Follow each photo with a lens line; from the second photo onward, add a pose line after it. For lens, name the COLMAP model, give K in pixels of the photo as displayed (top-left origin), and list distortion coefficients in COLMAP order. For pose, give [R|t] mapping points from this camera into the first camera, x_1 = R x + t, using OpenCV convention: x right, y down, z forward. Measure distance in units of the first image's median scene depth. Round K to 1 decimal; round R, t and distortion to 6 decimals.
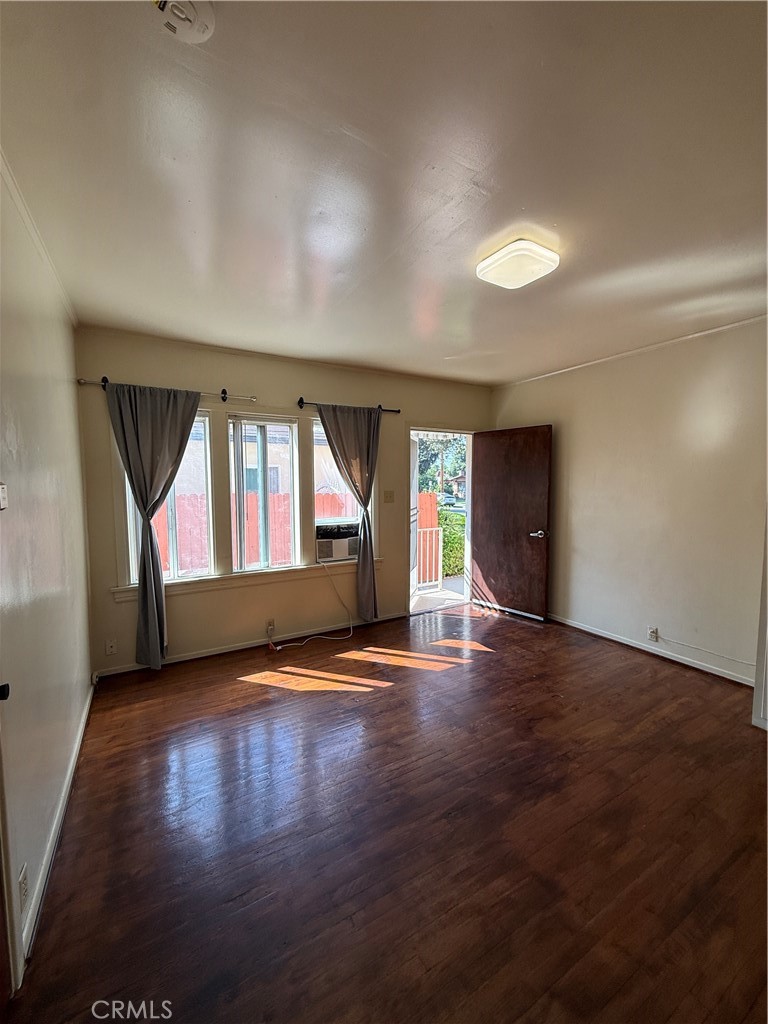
lens RADIAL K [[405.3, 0, 382.6], [0, 405.3, 510.4], [0, 0, 1]] dist [0.000796, -0.000248]
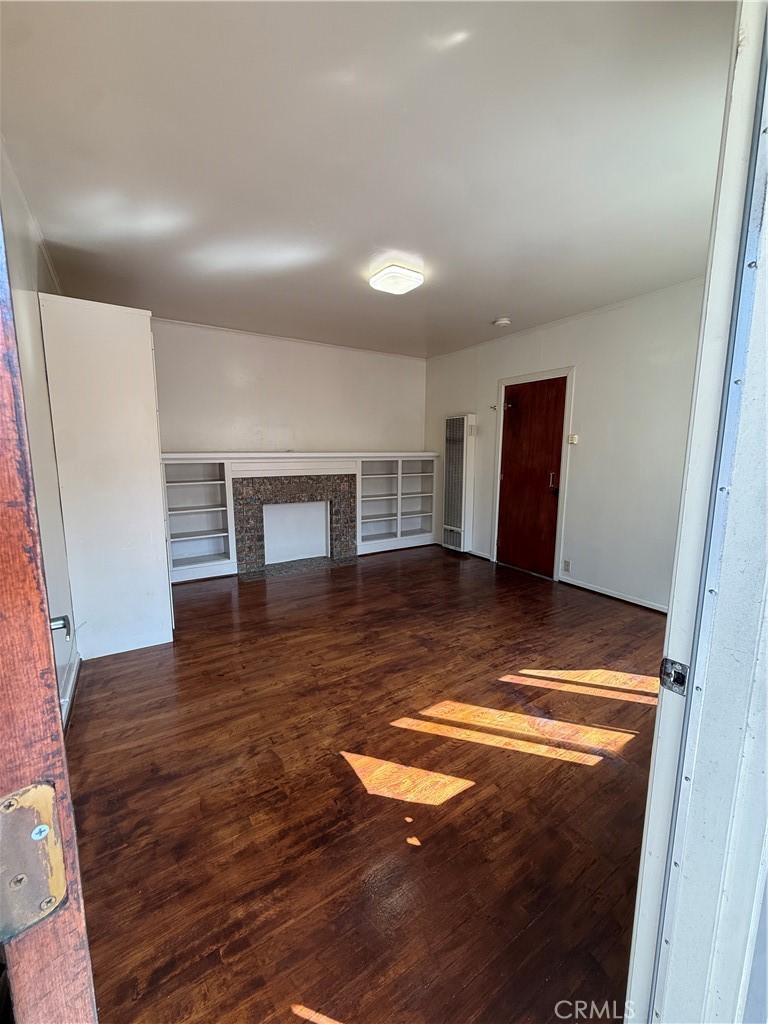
lens RADIAL K [[405.3, 0, 382.7], [0, 405.3, 509.7], [0, 0, 1]] dist [0.000796, -0.000248]
pose [[-0.999289, 0.006832, -0.037066, 0.264082], [-0.001377, 0.976155, 0.217068, -0.070686], [0.037666, 0.216965, -0.975452, 1.560778]]
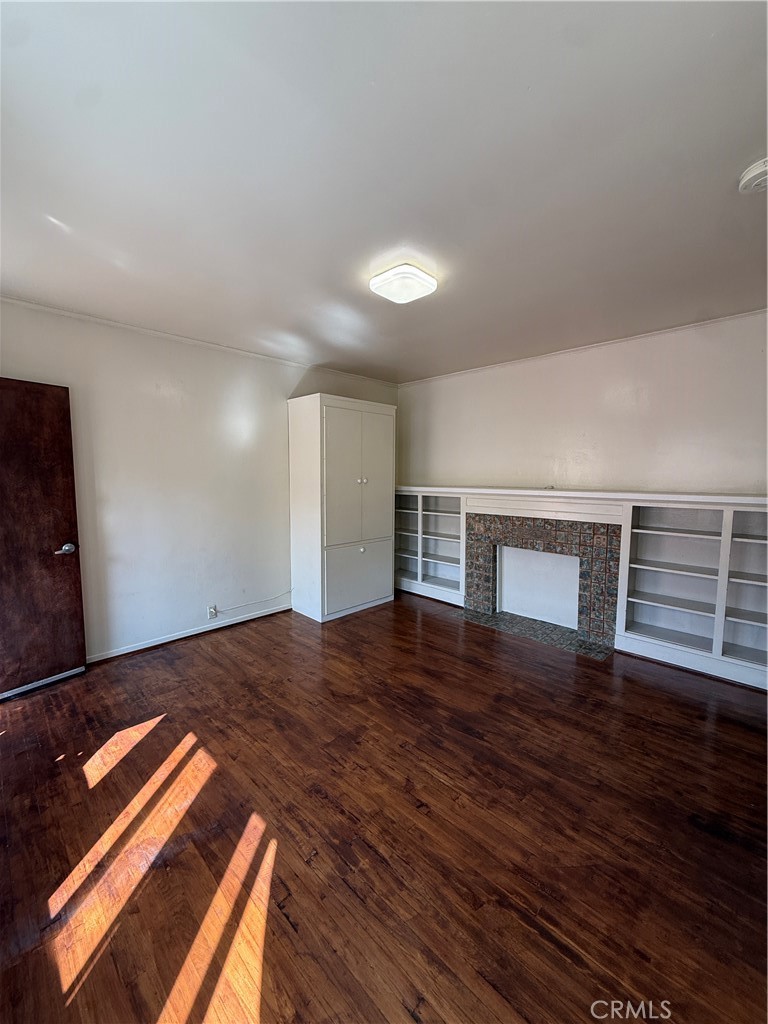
lens RADIAL K [[405.3, 0, 384.0], [0, 405.3, 508.6], [0, 0, 1]] dist [0.000796, -0.000248]
pose [[-0.262036, -0.079678, 0.961763, -0.504153], [0.068198, 0.992565, 0.100811, -0.051864], [-0.962645, 0.092007, -0.254654, 0.849387]]
